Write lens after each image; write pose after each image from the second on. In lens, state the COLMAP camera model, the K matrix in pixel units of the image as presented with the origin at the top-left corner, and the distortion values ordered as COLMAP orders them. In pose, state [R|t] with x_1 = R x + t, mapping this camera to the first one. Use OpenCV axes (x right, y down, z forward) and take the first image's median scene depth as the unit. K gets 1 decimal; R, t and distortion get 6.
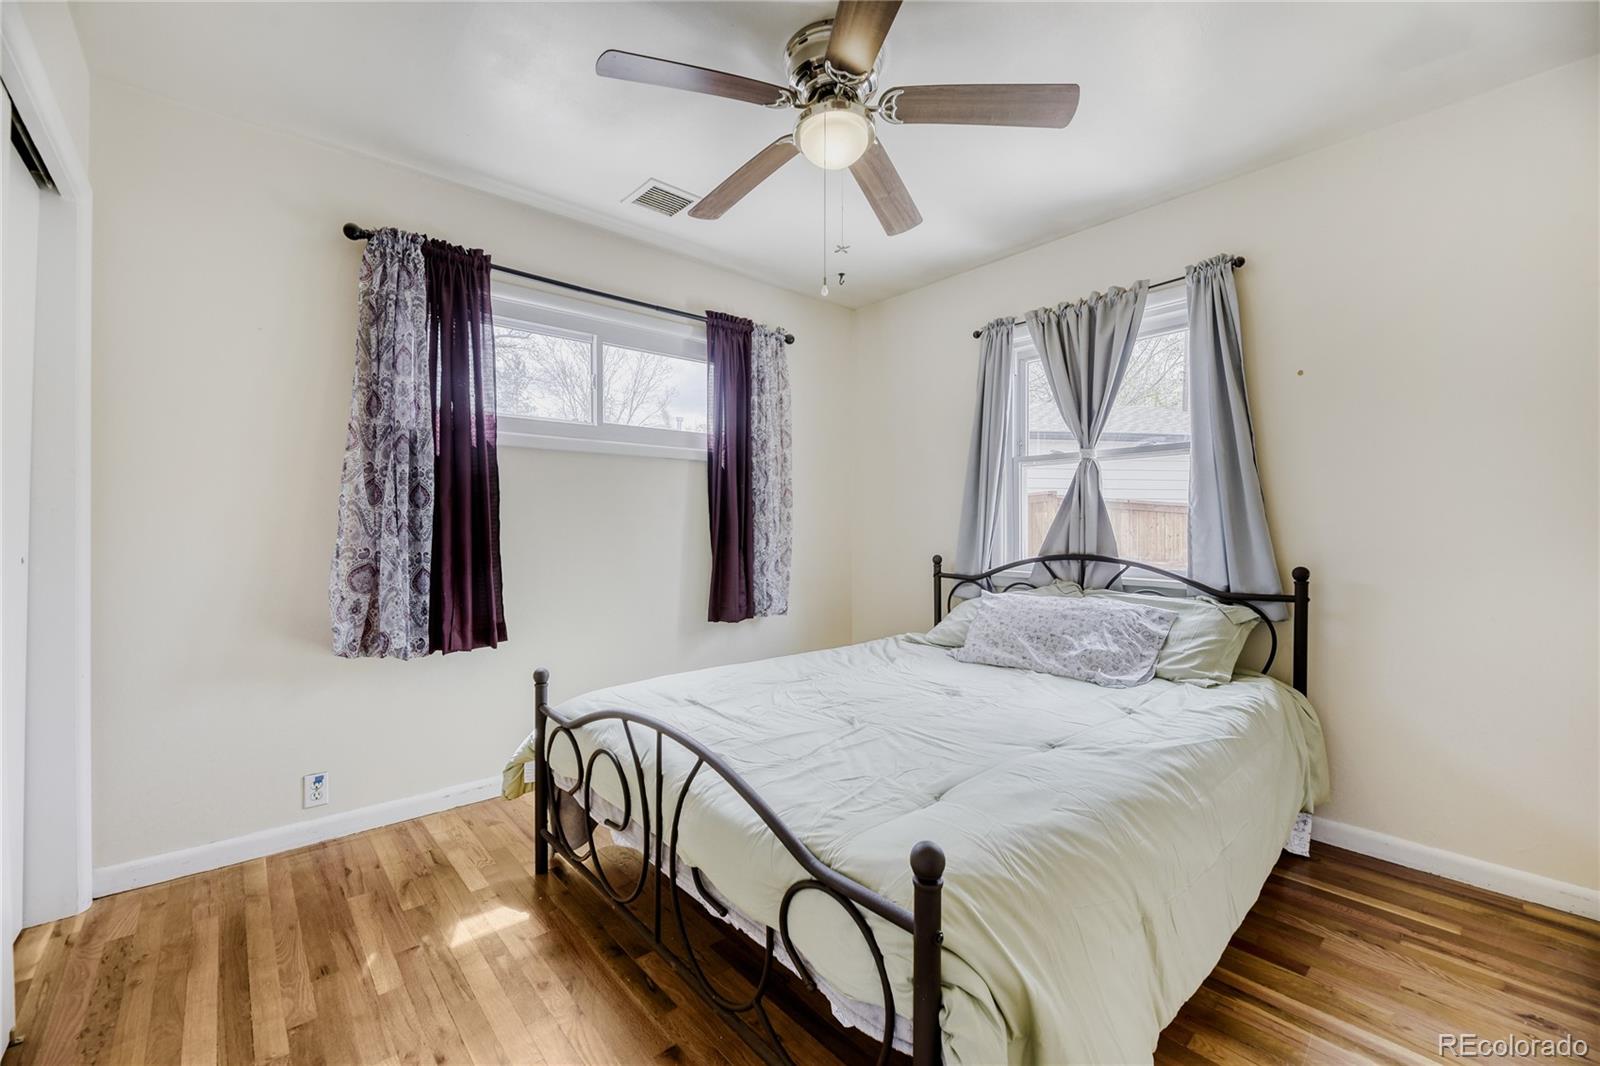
lens RADIAL K [[641.5, 0, 804.1], [0, 641.5, 530.3], [0, 0, 1]] dist [0.008440, -0.001982]
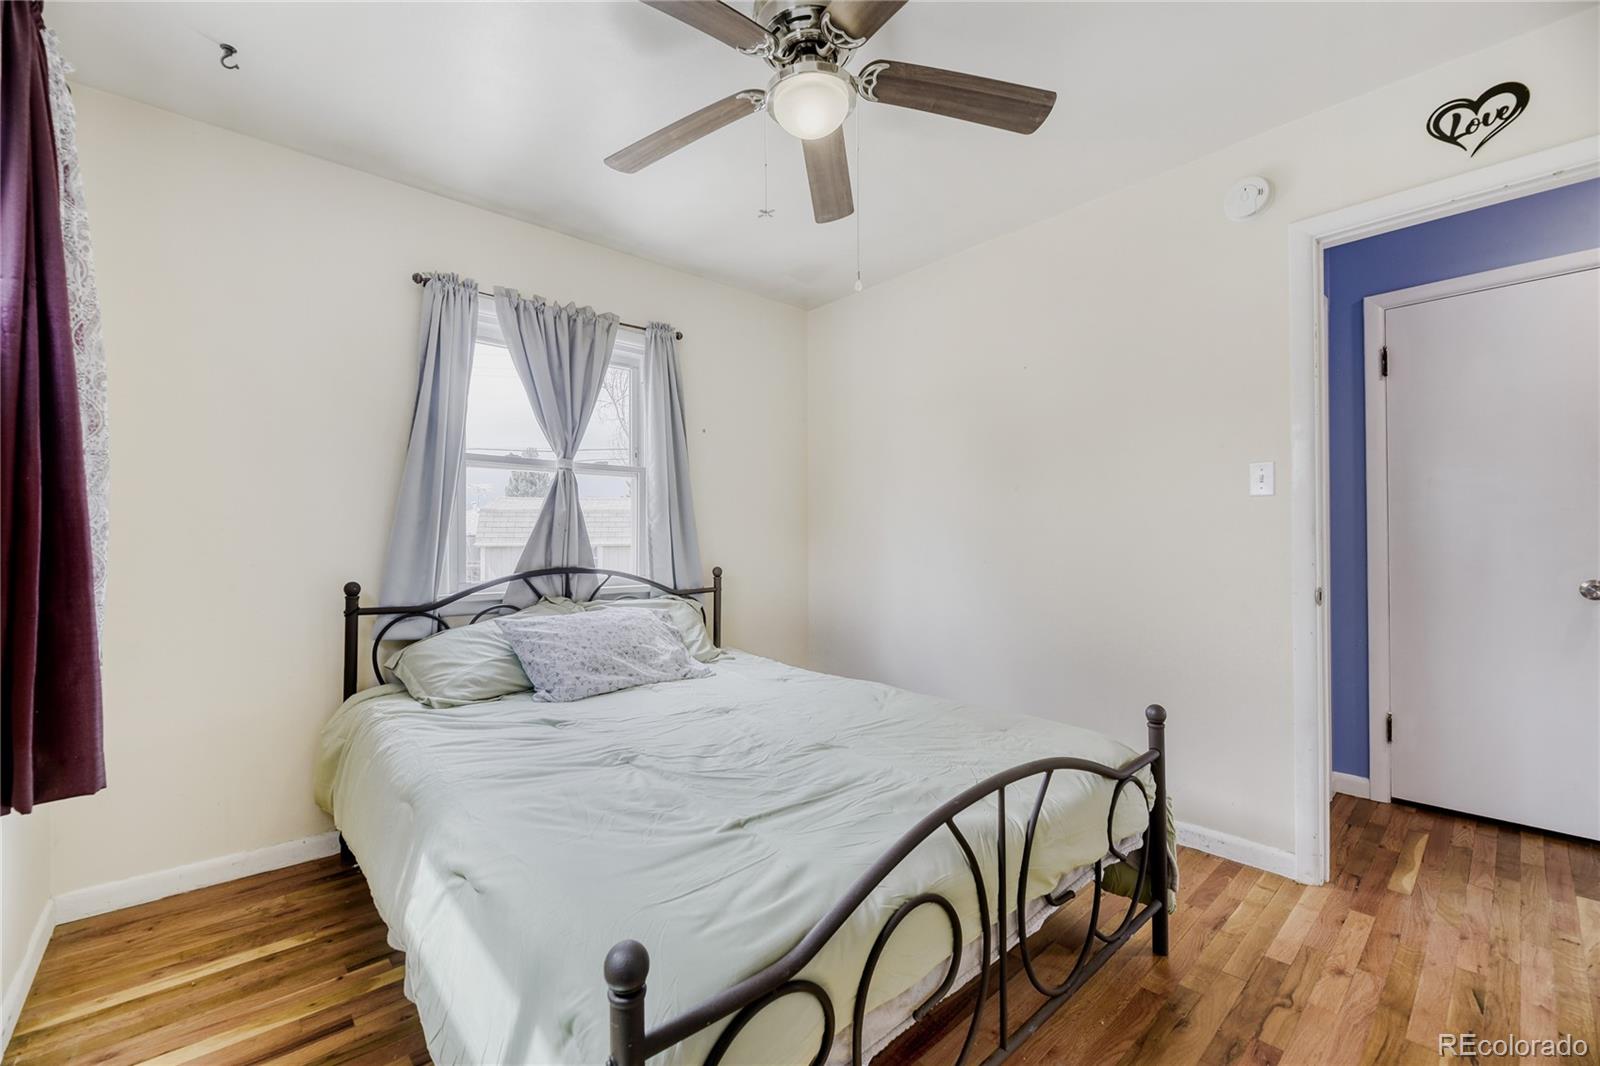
lens RADIAL K [[641.5, 0, 804.0], [0, 641.5, 533.6], [0, 0, 1]] dist [0.008440, -0.001982]
pose [[0.003670, 0.012657, 0.999913, -0.534279], [0.009524, 0.999874, -0.012691, 0.002116], [-0.999948, 0.009570, 0.003549, 0.641556]]
